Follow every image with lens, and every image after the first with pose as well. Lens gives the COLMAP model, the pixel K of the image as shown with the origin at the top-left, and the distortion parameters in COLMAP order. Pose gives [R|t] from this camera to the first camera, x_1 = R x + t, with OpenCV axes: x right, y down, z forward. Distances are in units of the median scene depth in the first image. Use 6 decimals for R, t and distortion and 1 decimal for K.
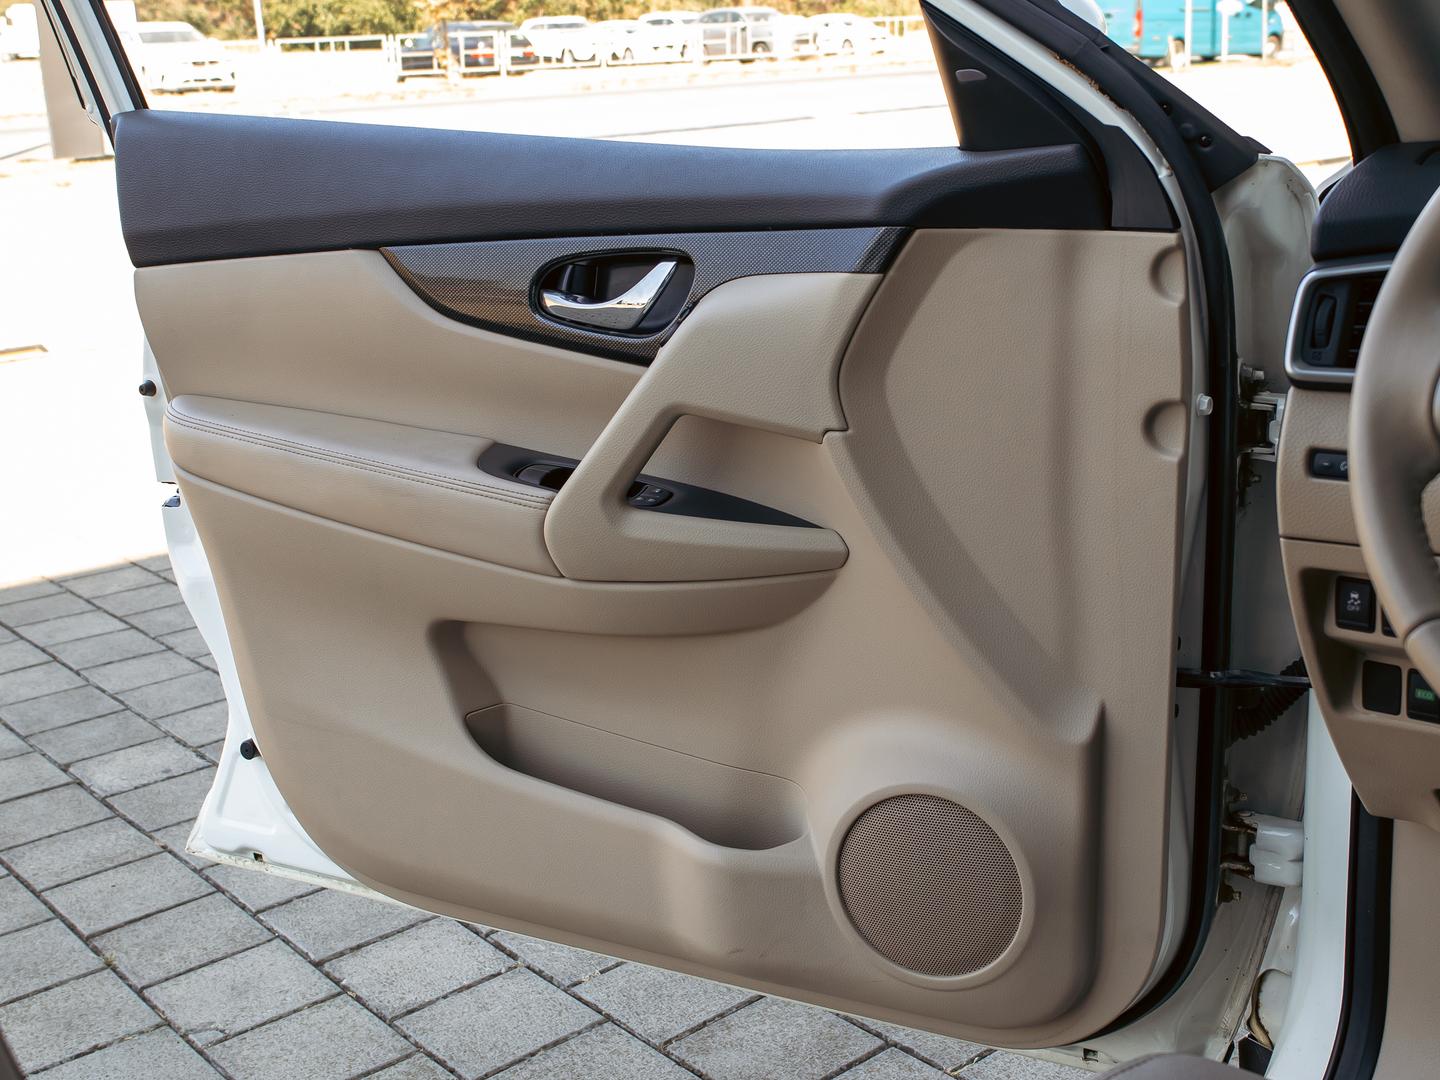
lens RADIAL K [[1551.3, 0, 720.0], [0, 1551.3, 538.7], [0, 0, 1]] dist [-0.023840, 0.000000]
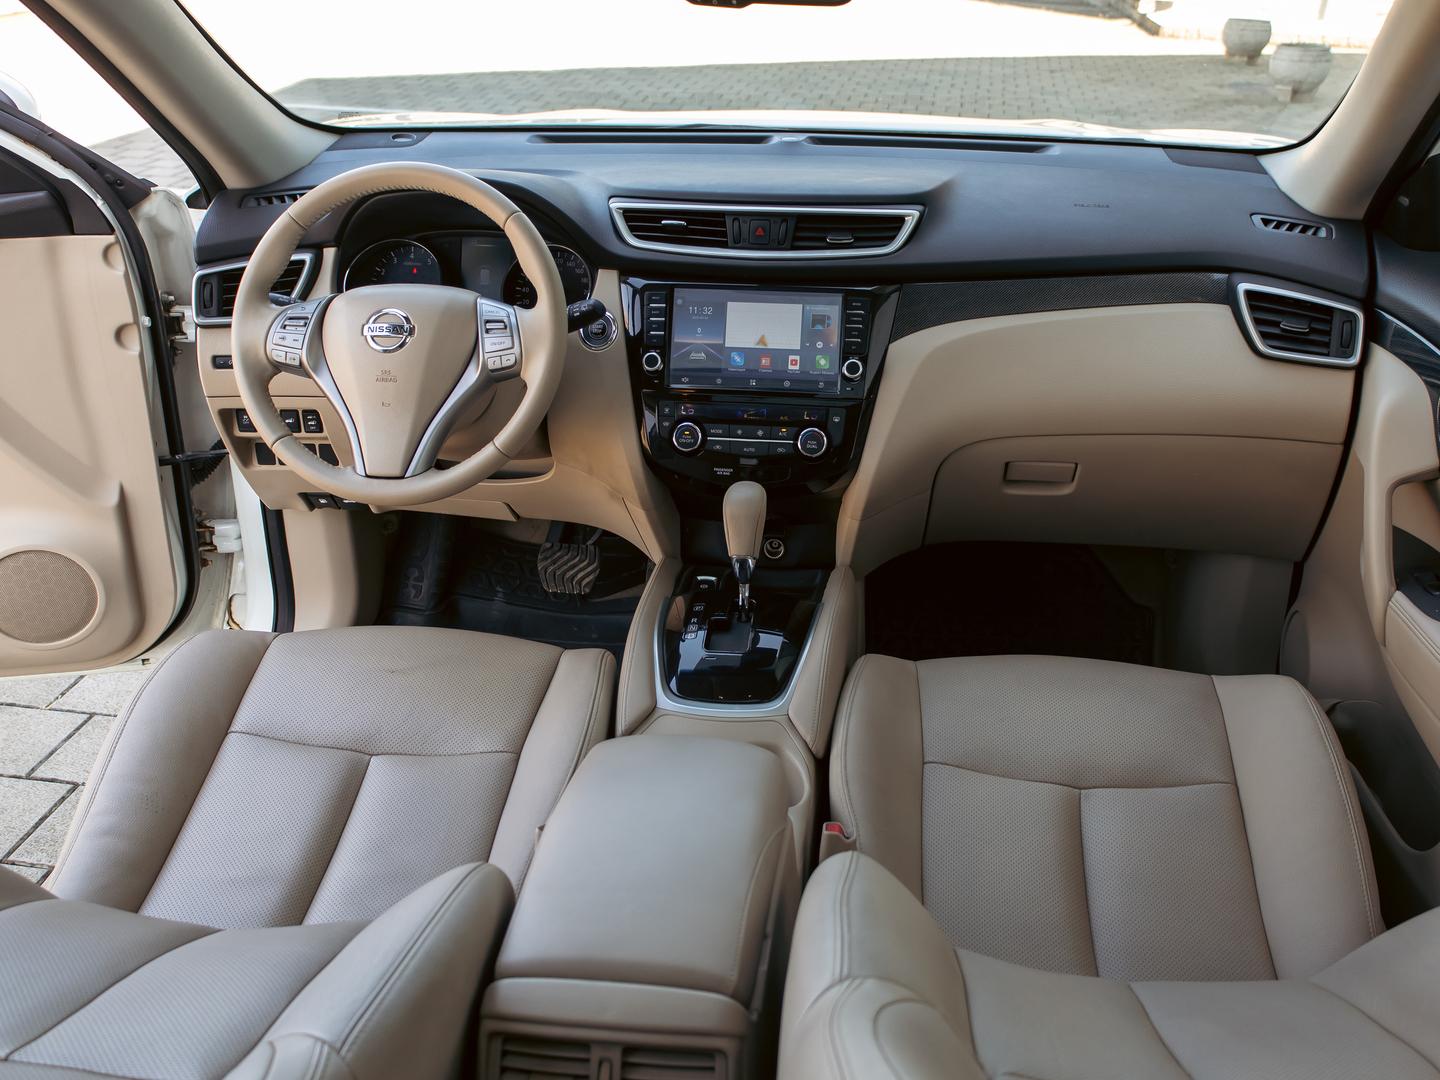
lens RADIAL K [[960.1, 0, 722.6], [0, 960.1, 533.7], [0, 0, 1]] dist [0.004276, 0.006057]
pose [[0.654023, -0.224840, 0.722289, -0.143265], [0.060105, 0.967235, 0.246665, -0.083551], [-0.754083, -0.117912, 0.646108, -0.348163]]
